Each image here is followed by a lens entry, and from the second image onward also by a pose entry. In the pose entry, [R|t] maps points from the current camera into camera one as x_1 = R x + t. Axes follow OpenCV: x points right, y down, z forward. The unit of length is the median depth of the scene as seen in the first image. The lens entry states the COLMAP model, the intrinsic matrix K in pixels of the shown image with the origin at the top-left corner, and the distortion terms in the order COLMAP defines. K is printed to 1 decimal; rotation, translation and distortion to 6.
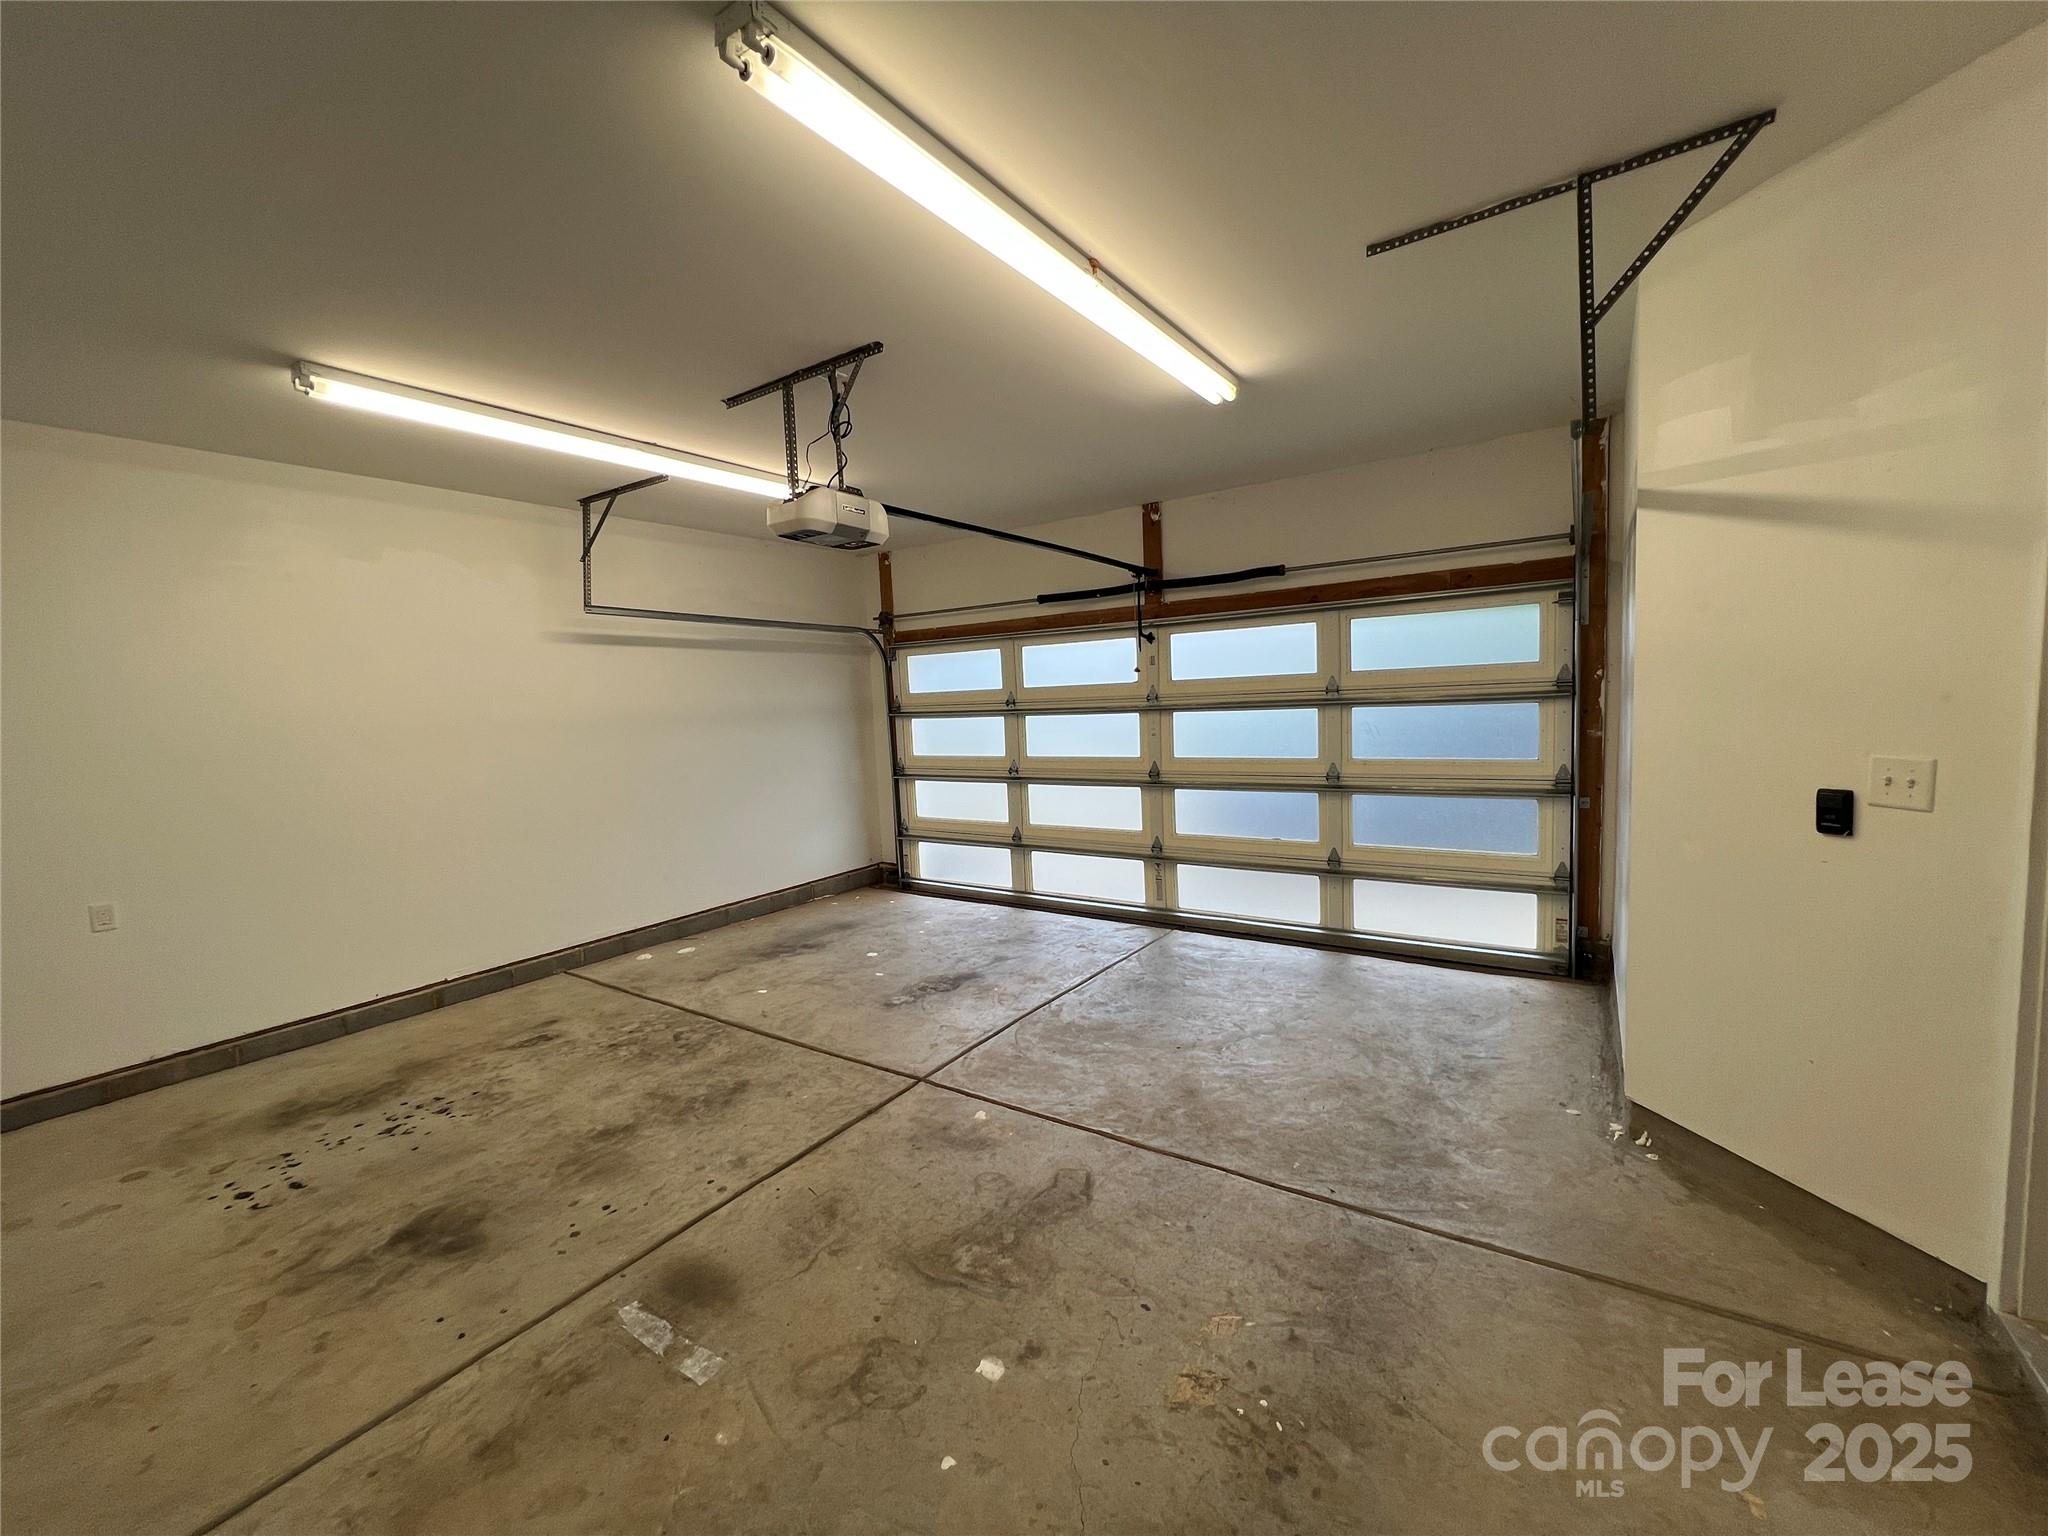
lens RADIAL K [[818.4, 0, 1020.8], [0, 818.4, 769.6], [0, 0, 1]] dist [-0.002849, 0.000200]
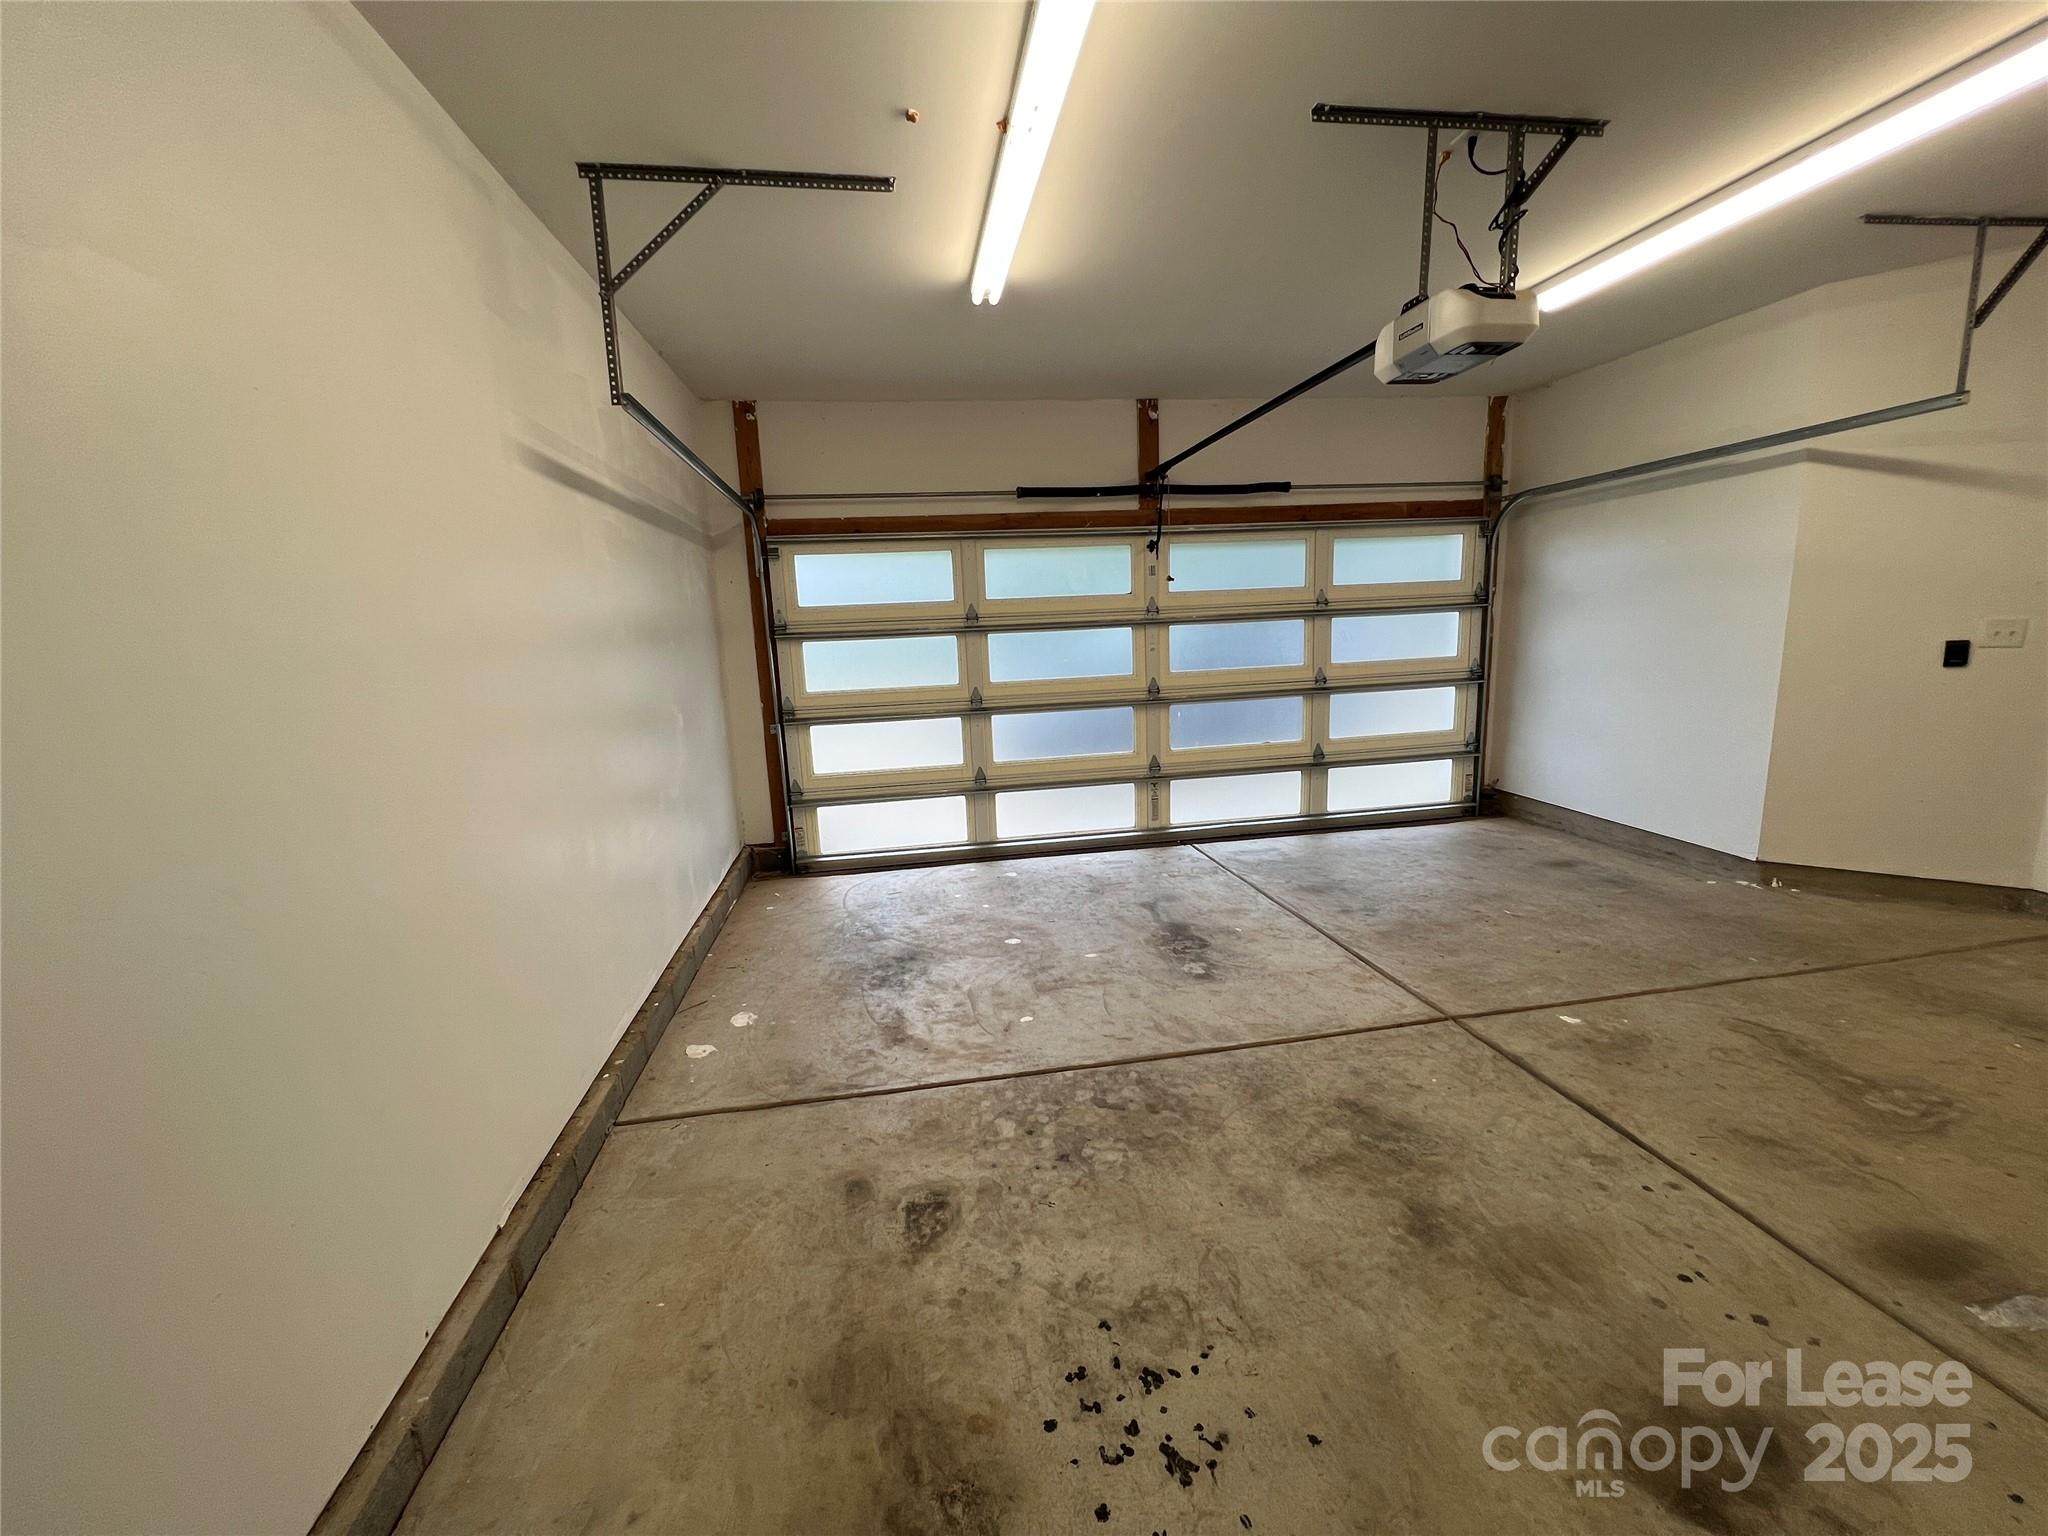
lens RADIAL K [[818.4, 0, 1020.8], [0, 818.4, 769.6], [0, 0, 1]] dist [-0.002849, 0.000200]
pose [[0.728755, -0.116840, 0.674733, -0.695725], [0.072476, 0.992962, 0.093668, -0.004293], [-0.680928, -0.019359, 0.732095, 0.454980]]
